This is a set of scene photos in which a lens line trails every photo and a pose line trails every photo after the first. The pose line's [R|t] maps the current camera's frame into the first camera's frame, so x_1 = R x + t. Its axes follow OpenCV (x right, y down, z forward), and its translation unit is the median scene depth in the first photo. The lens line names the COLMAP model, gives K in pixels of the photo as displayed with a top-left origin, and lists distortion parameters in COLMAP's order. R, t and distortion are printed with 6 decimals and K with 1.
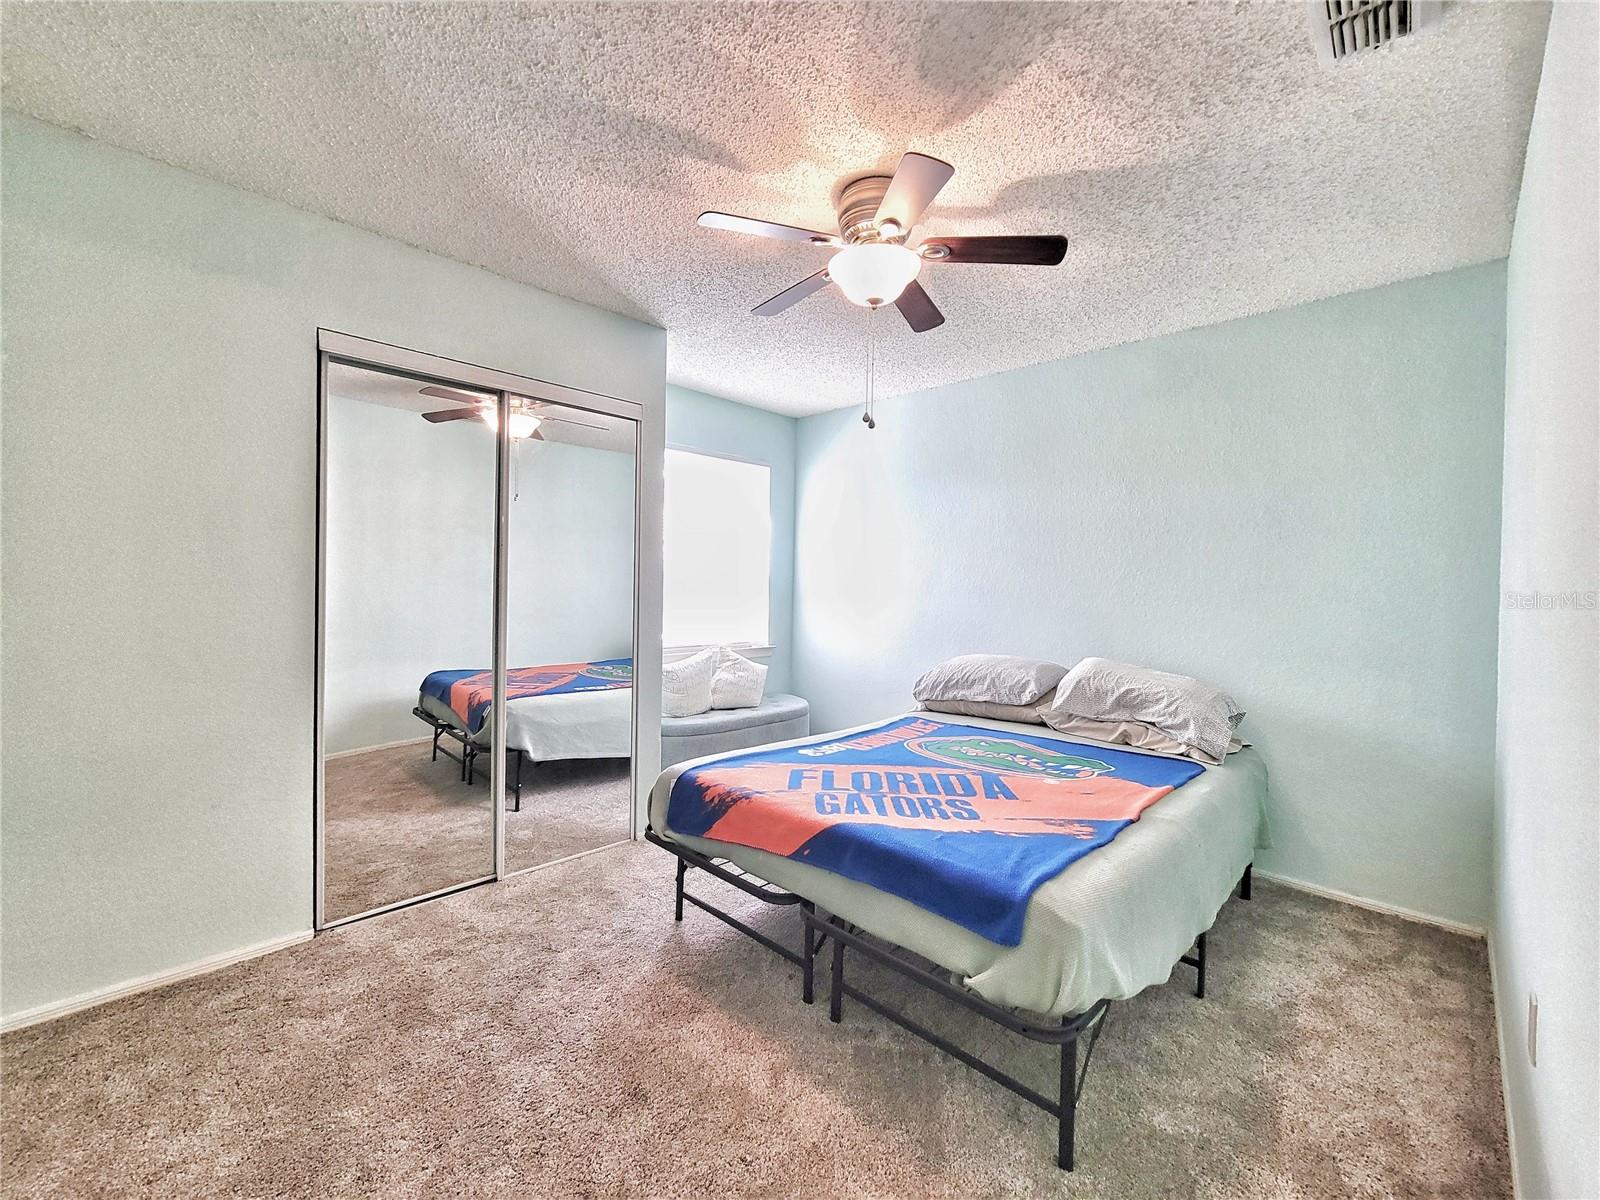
lens RADIAL K [[653.2, 0, 801.1], [0, 653.2, 593.7], [0, 0, 1]] dist [-0.000273, -0.000088]
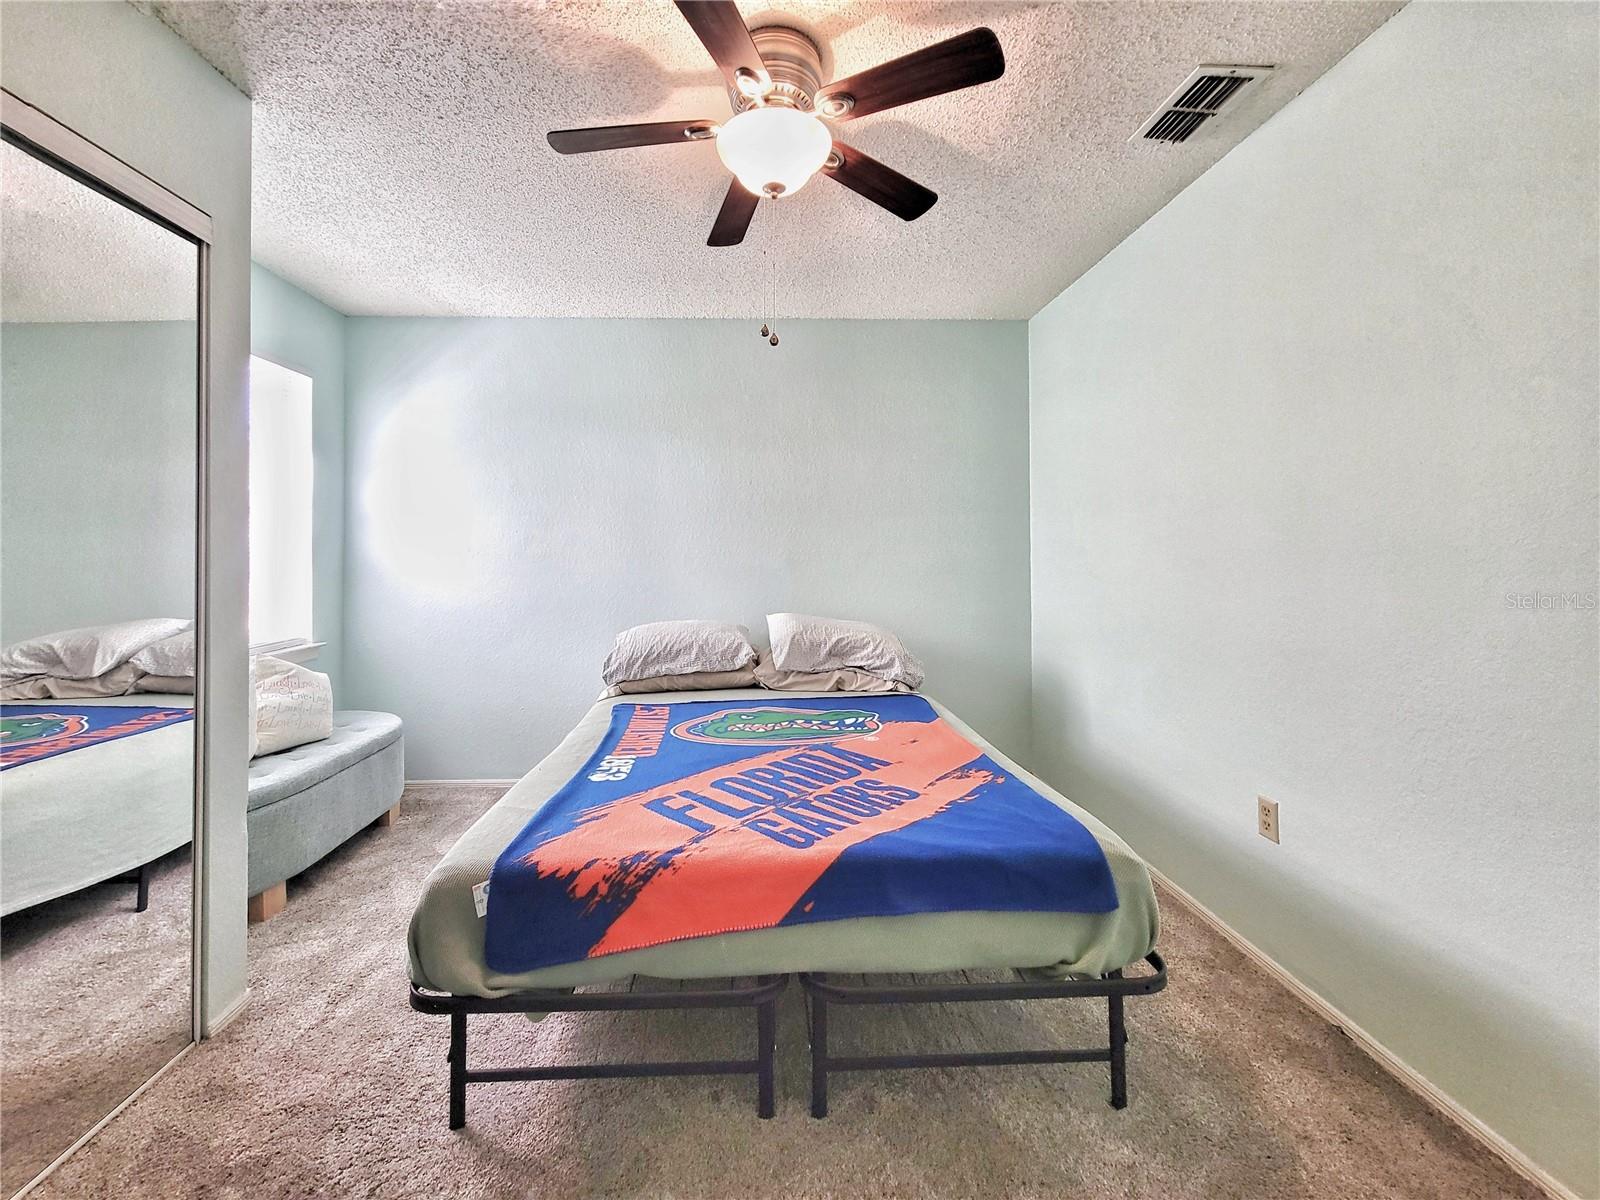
lens RADIAL K [[653.2, 0, 767.3], [0, 653.2, 547.8], [0, 0, 1]] dist [-0.000273, -0.000088]
pose [[0.691351, -0.016091, 0.722340, -0.423715], [0.028923, 0.999567, -0.005416, -0.001266], [-0.721940, 0.024637, 0.691517, 0.406046]]
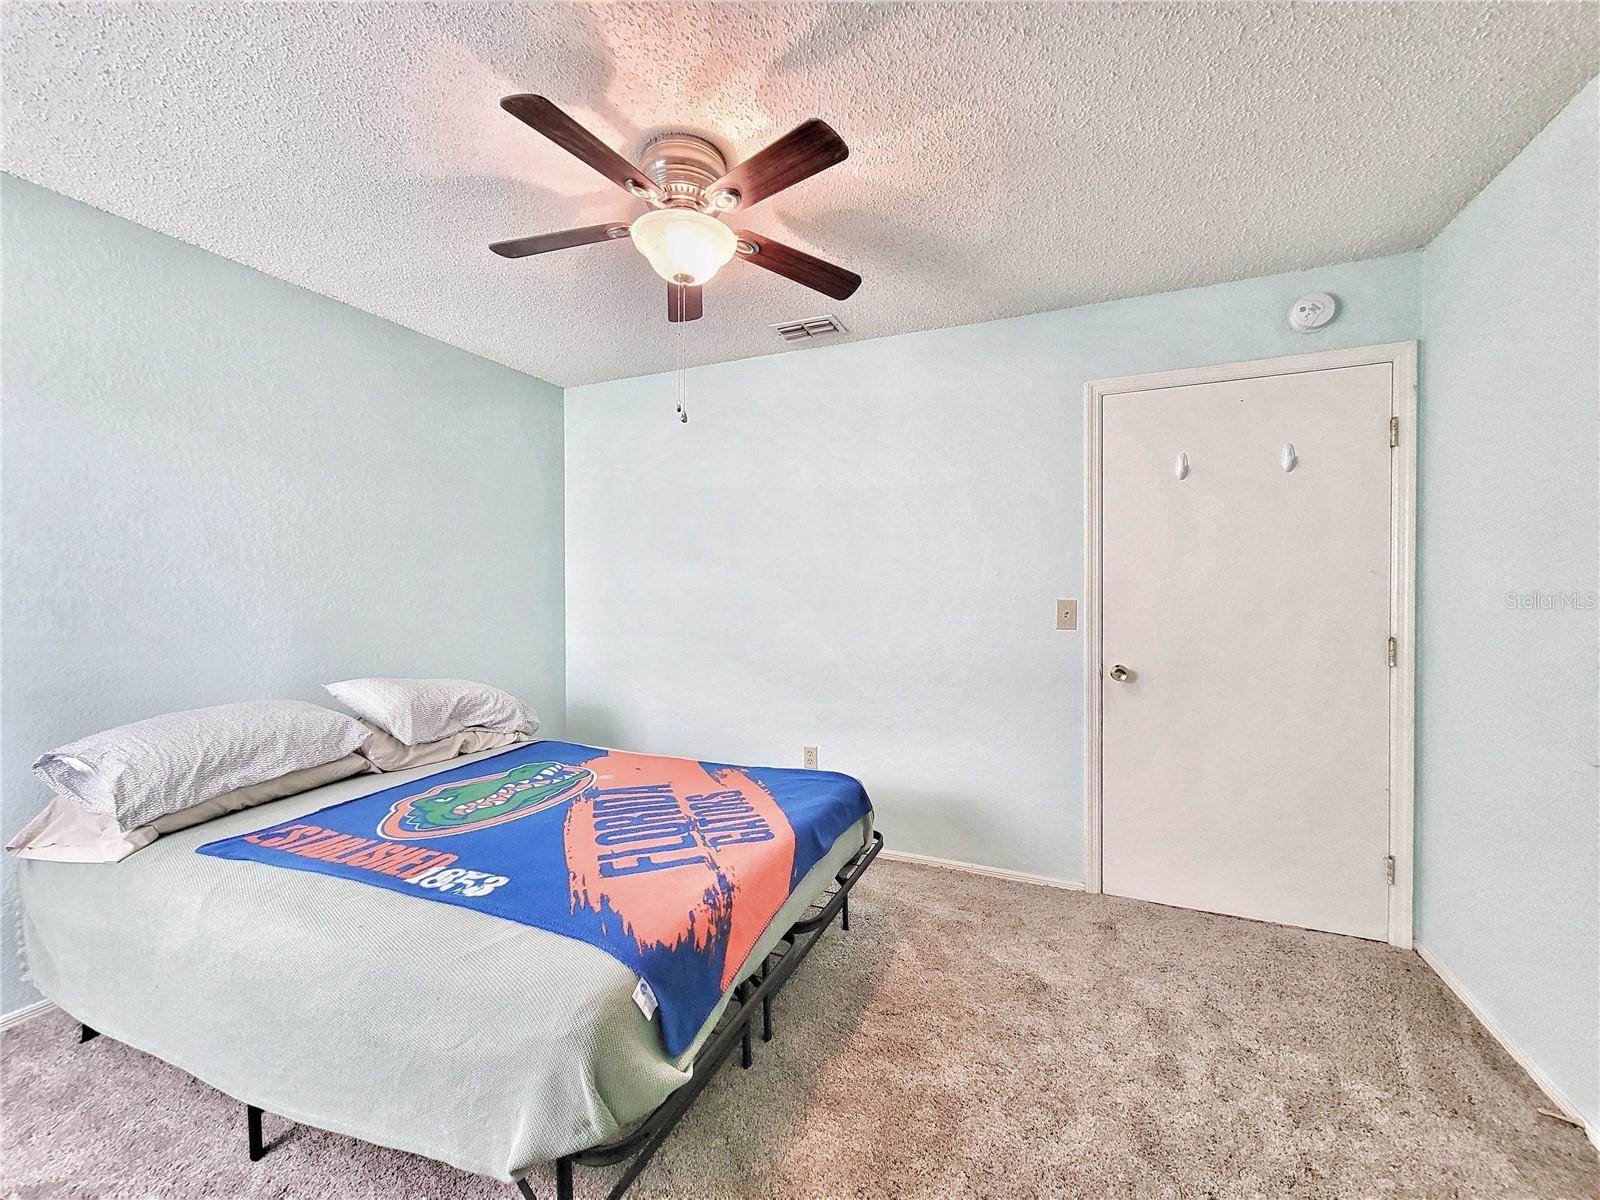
lens RADIAL K [[653.2, 0, 795.6], [0, 653.2, 605.4], [0, 0, 1]] dist [-0.000273, -0.000088]
pose [[-0.349832, -0.039474, 0.935980, -0.695777], [0.009348, 0.998915, 0.045622, -0.038606], [-0.936766, 0.024709, -0.349084, 1.039223]]
